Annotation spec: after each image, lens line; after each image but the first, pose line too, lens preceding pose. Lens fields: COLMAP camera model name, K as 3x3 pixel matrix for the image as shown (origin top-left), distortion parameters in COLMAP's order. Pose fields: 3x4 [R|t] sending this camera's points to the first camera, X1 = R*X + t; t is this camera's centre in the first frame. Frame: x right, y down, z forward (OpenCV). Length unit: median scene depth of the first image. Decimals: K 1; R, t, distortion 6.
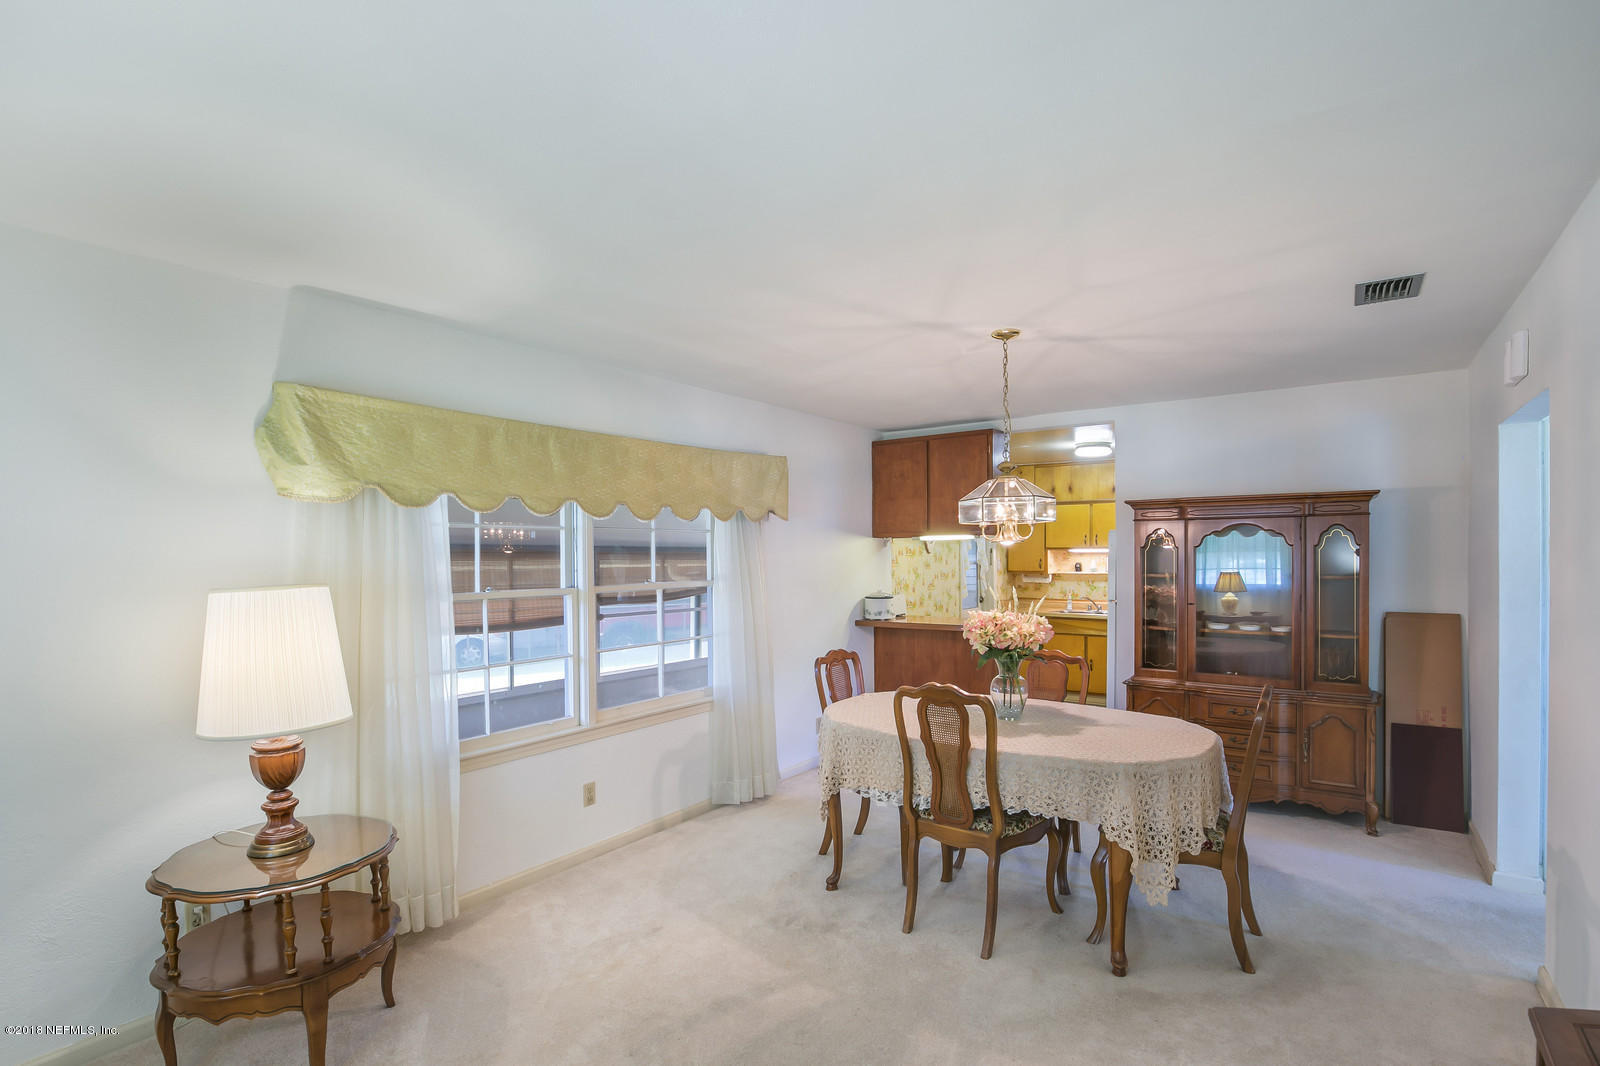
lens RADIAL K [[740.7, 0, 801.9], [0, 740.7, 559.2], [0, 0, 1]] dist [-0.019427, -0.000249]
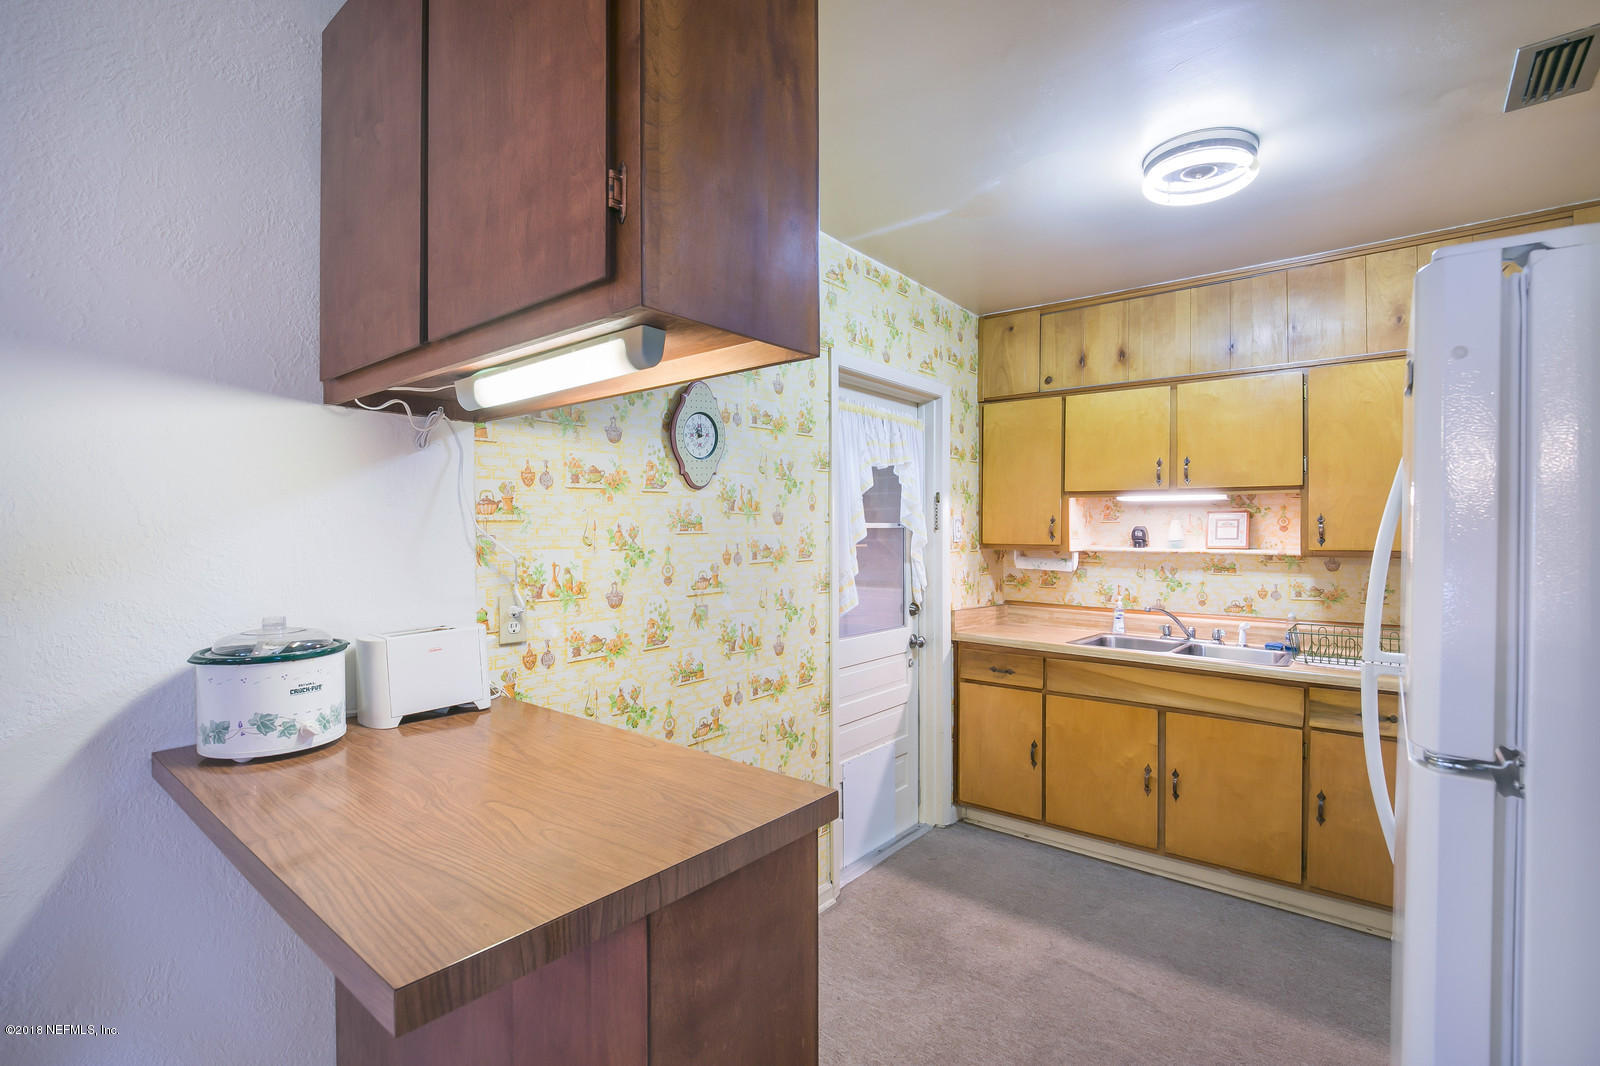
lens RADIAL K [[740.4, 0, 800.0], [0, 740.4, 533.0], [0, 0, 1]] dist [-0.001002, -0.000365]
pose [[0.998604, 0.006360, -0.052443, 0.195677], [-0.006424, 0.999979, -0.001054, 0.010237], [0.052435, 0.001389, 0.998623, 0.550199]]
